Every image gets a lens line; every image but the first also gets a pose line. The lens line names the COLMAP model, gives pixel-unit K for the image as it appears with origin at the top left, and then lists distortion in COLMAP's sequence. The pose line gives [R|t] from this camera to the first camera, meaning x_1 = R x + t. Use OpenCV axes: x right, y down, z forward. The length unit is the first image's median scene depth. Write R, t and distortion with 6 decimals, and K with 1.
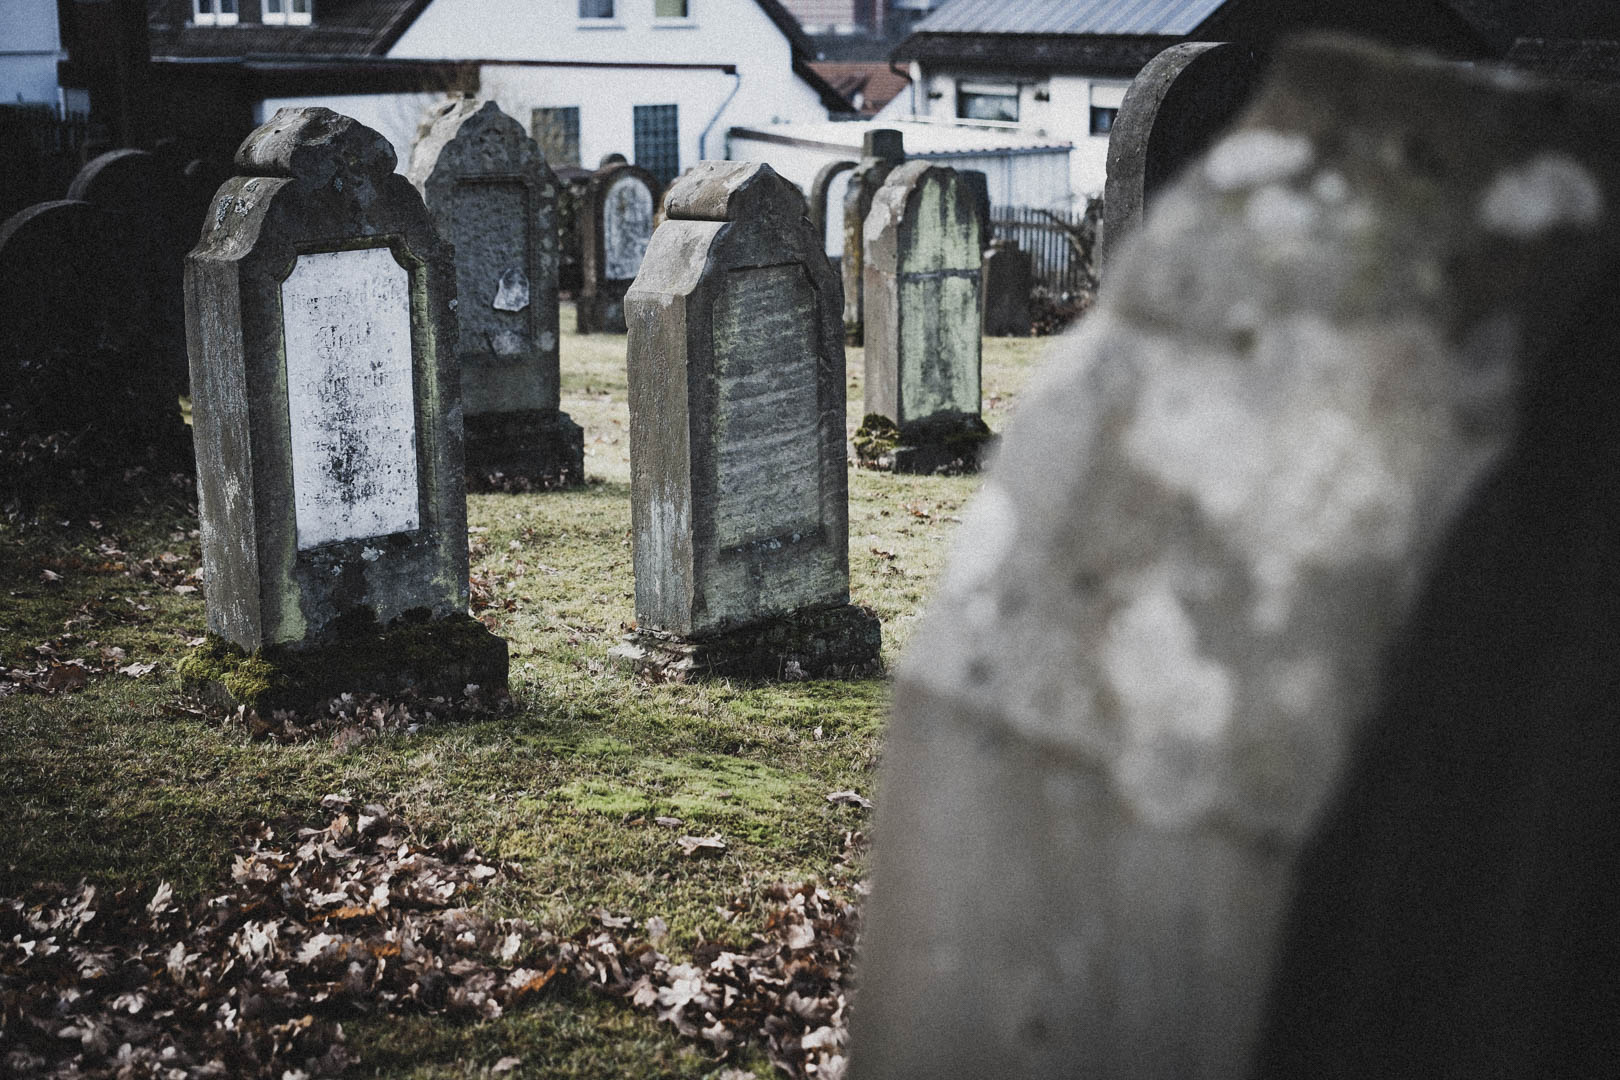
lens RADIAL K [[2325.7, 0, 808.4], [0, 2325.7, 544.2], [0, 0, 1]] dist [-0.015559, 0.000000]
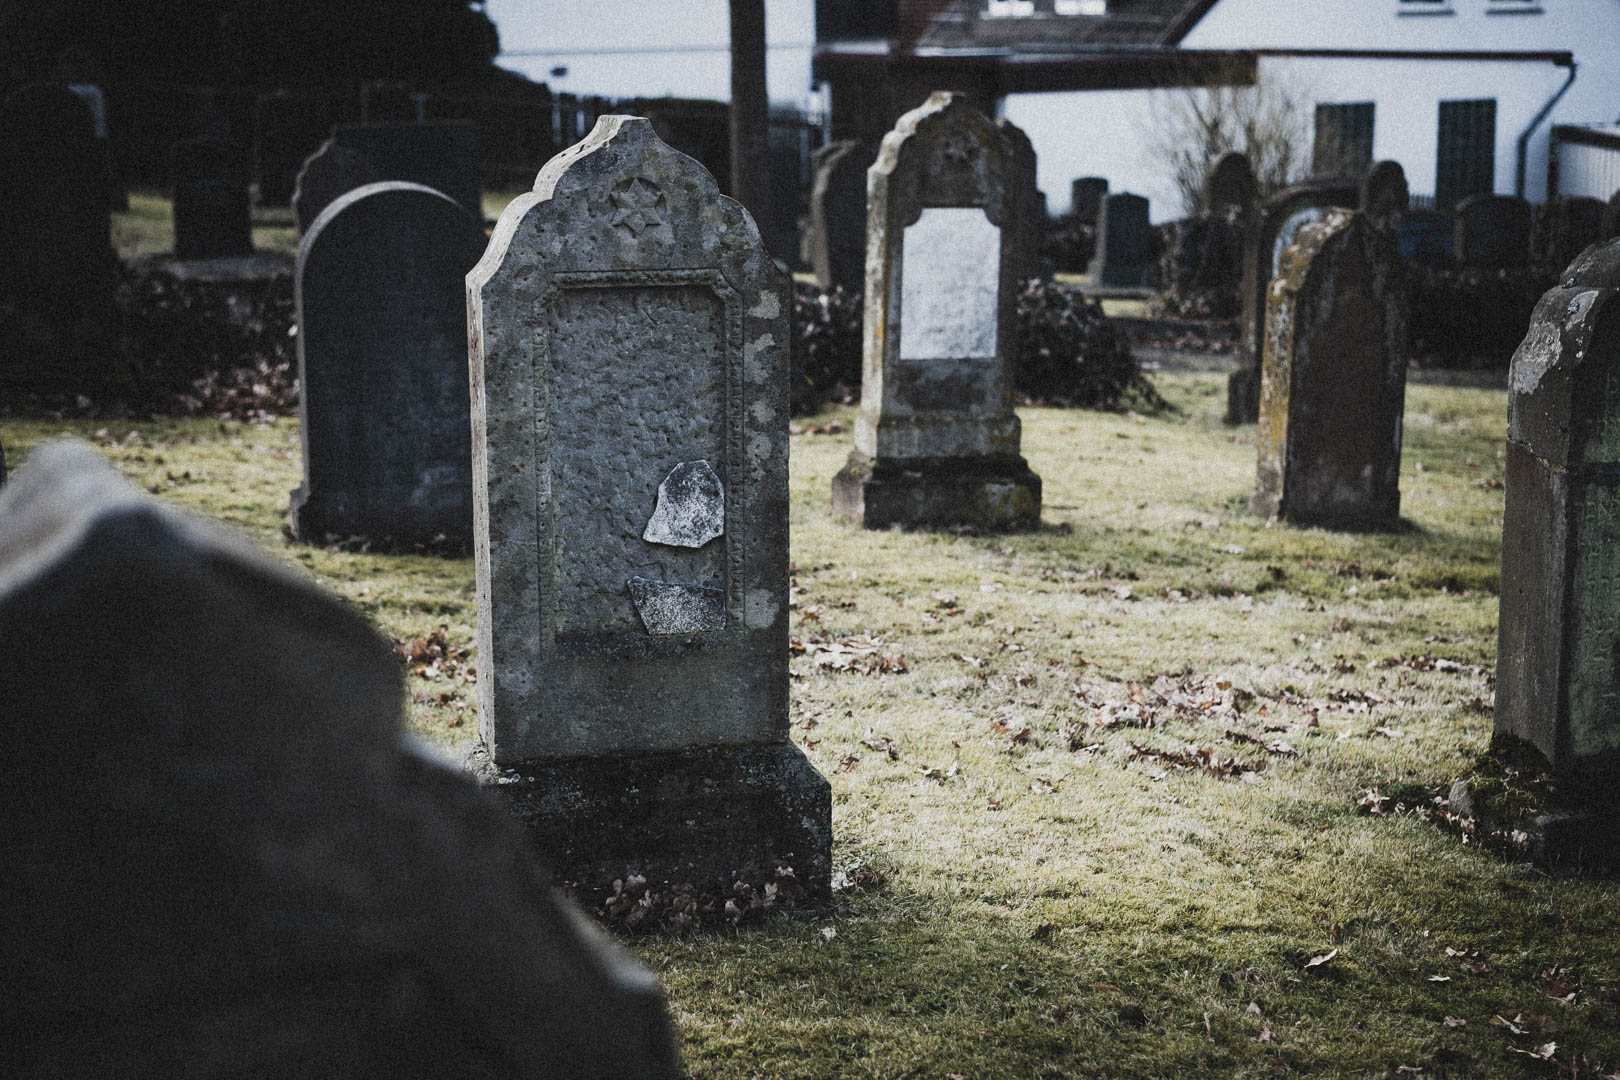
lens RADIAL K [[2325.7, 0, 808.7], [0, 2325.7, 532.2], [0, 0, 1]] dist [-0.015559, 0.000000]
pose [[0.935604, 0.062614, -0.347456, 0.066914], [-0.063234, 0.997953, 0.009566, -0.109418], [0.347343, 0.013021, 0.937648, 0.547024]]
